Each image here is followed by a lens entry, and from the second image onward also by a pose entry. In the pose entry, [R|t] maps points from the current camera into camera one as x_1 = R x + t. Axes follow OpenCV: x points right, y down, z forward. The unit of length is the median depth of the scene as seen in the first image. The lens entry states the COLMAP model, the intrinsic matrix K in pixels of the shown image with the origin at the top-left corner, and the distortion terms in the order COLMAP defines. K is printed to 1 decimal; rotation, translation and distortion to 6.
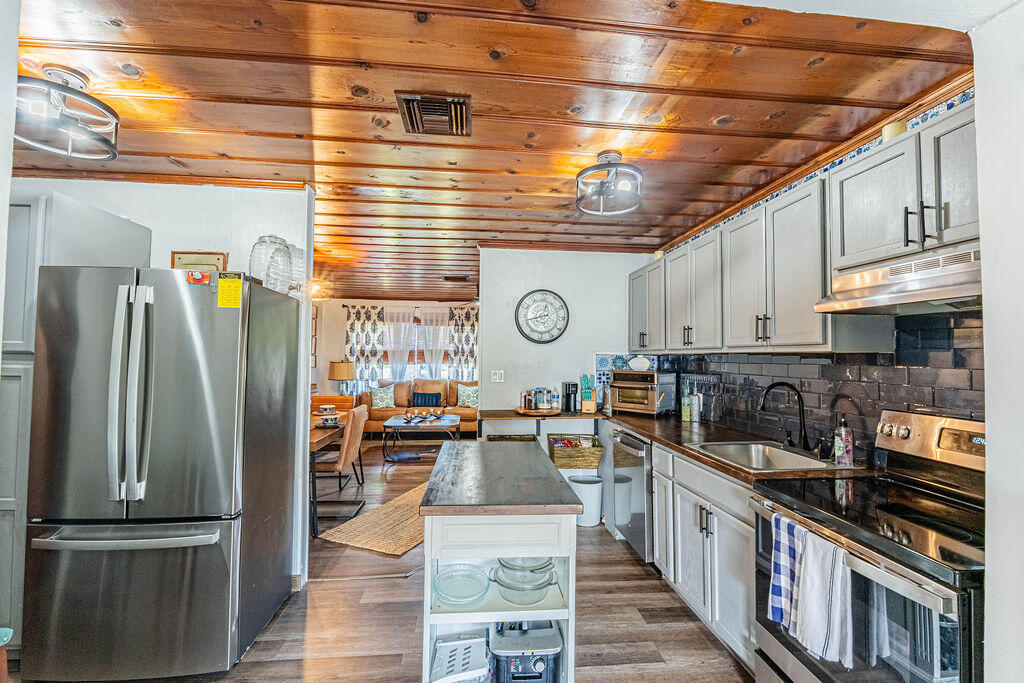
lens RADIAL K [[439.3, 0, 513.3], [0, 439.3, 343.4], [0, 0, 1]] dist [-0.004303, -0.000302]
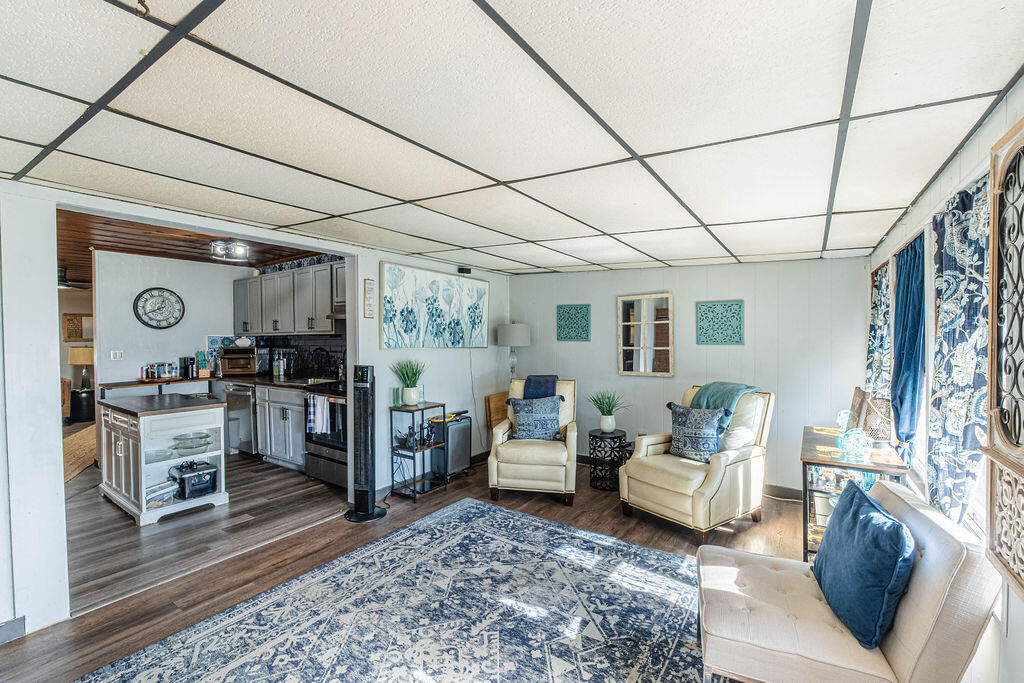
lens RADIAL K [[439.3, 0, 513.3], [0, 439.3, 343.4], [0, 0, 1]] dist [-0.004303, -0.000302]
pose [[0.649814, -0.028957, 0.759542, -0.277276], [-0.006554, 0.999023, 0.043694, -0.023552], [-0.760065, -0.033371, 0.648989, -0.746574]]
